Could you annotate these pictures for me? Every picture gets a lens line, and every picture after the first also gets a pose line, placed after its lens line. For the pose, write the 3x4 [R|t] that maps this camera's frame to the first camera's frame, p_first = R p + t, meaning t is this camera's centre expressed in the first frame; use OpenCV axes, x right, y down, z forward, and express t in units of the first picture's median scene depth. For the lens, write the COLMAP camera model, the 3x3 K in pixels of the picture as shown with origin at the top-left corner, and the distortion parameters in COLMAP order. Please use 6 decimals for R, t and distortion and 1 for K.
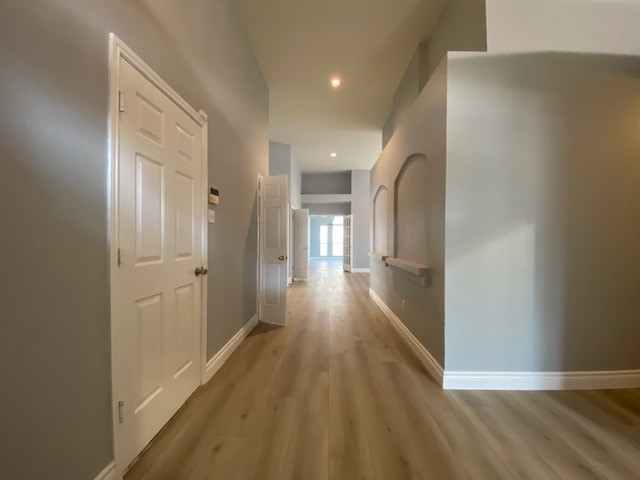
lens RADIAL K [[259.7, 0, 320.0], [0, 259.7, 240.0], [0, 0, 1]] dist [0.044343, -0.032118]
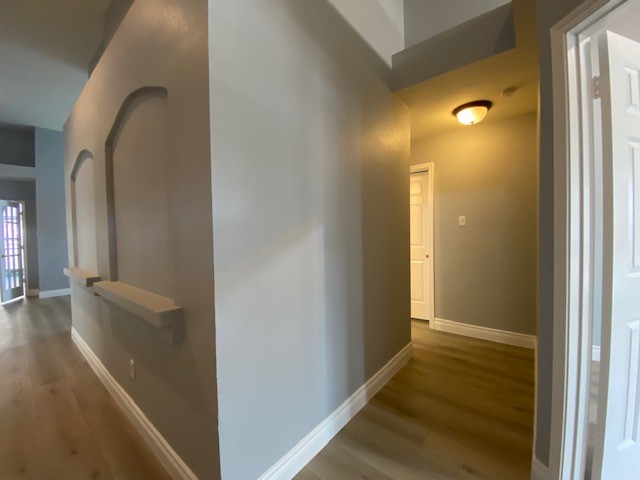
lens RADIAL K [[259.7, 0, 320.0], [0, 259.7, 240.0], [0, 0, 1]] dist [0.044343, -0.032118]
pose [[0.615240, -0.034026, 0.787605, 0.112638], [0.024153, 0.999413, 0.024309, -0.019317], [-0.787970, 0.004067, 0.615700, 0.288497]]
